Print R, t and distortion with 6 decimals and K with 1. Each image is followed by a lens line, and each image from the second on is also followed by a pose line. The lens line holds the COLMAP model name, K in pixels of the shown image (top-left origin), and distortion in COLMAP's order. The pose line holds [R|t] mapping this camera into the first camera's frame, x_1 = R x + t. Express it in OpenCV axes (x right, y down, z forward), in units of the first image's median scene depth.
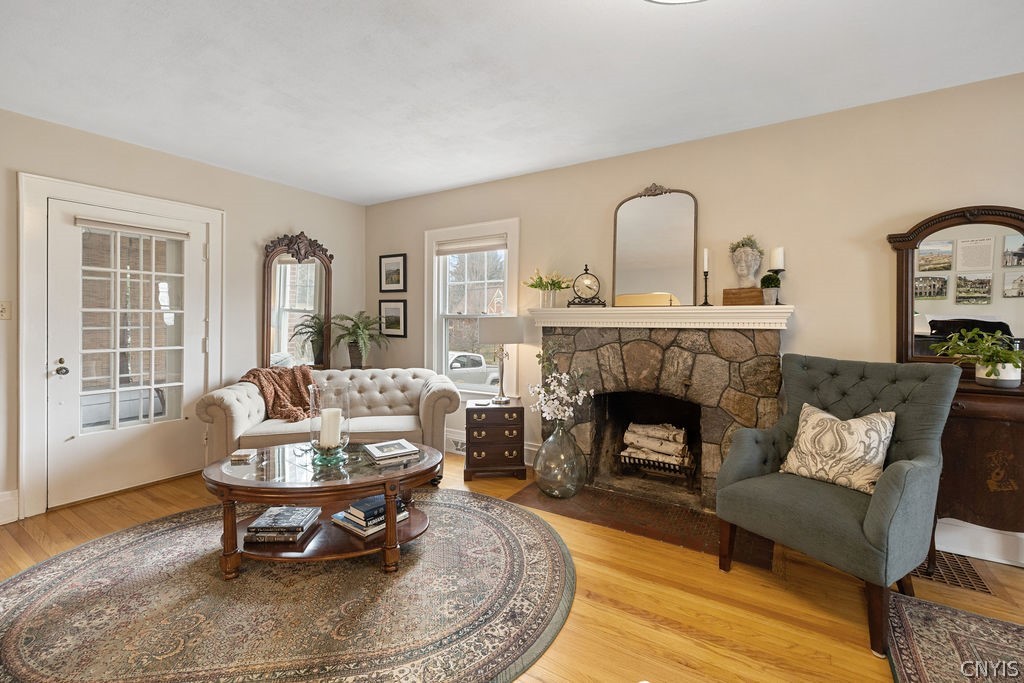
lens RADIAL K [[442.8, 0, 513.5], [0, 442.8, 322.3], [0, 0, 1]] dist [-0.004173, 0.000430]
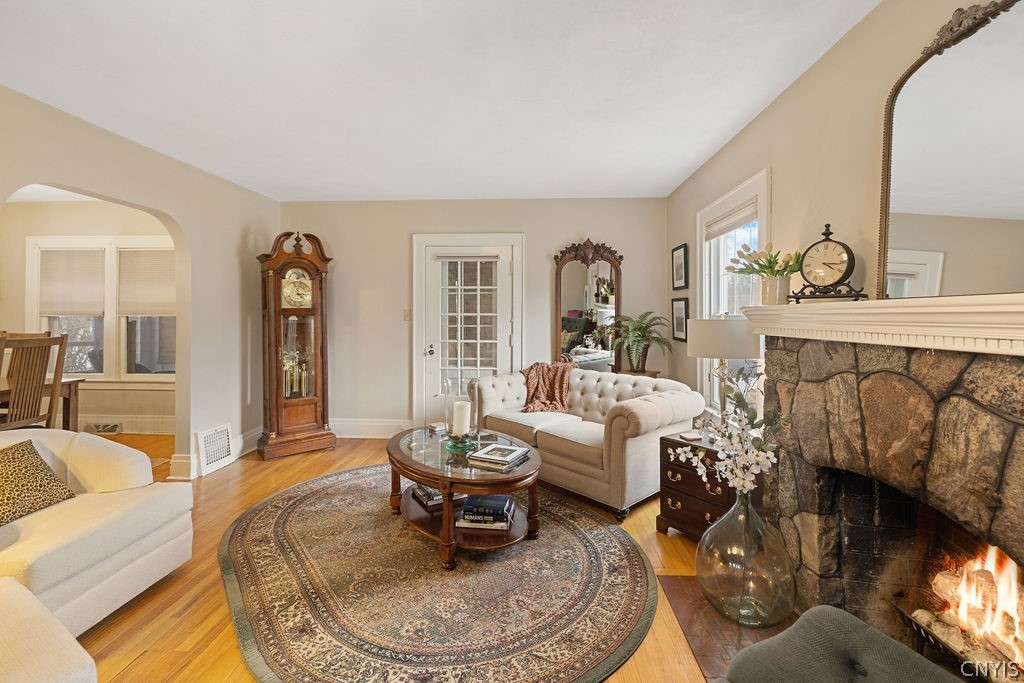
lens RADIAL K [[442.8, 0, 515.2], [0, 442.8, 312.0], [0, 0, 1]] dist [-0.004173, 0.000430]
pose [[0.491573, -0.010770, -0.870770, 0.483623], [-0.005798, 0.999861, -0.015640, -0.012339], [0.870817, 0.012737, 0.491442, 0.429459]]
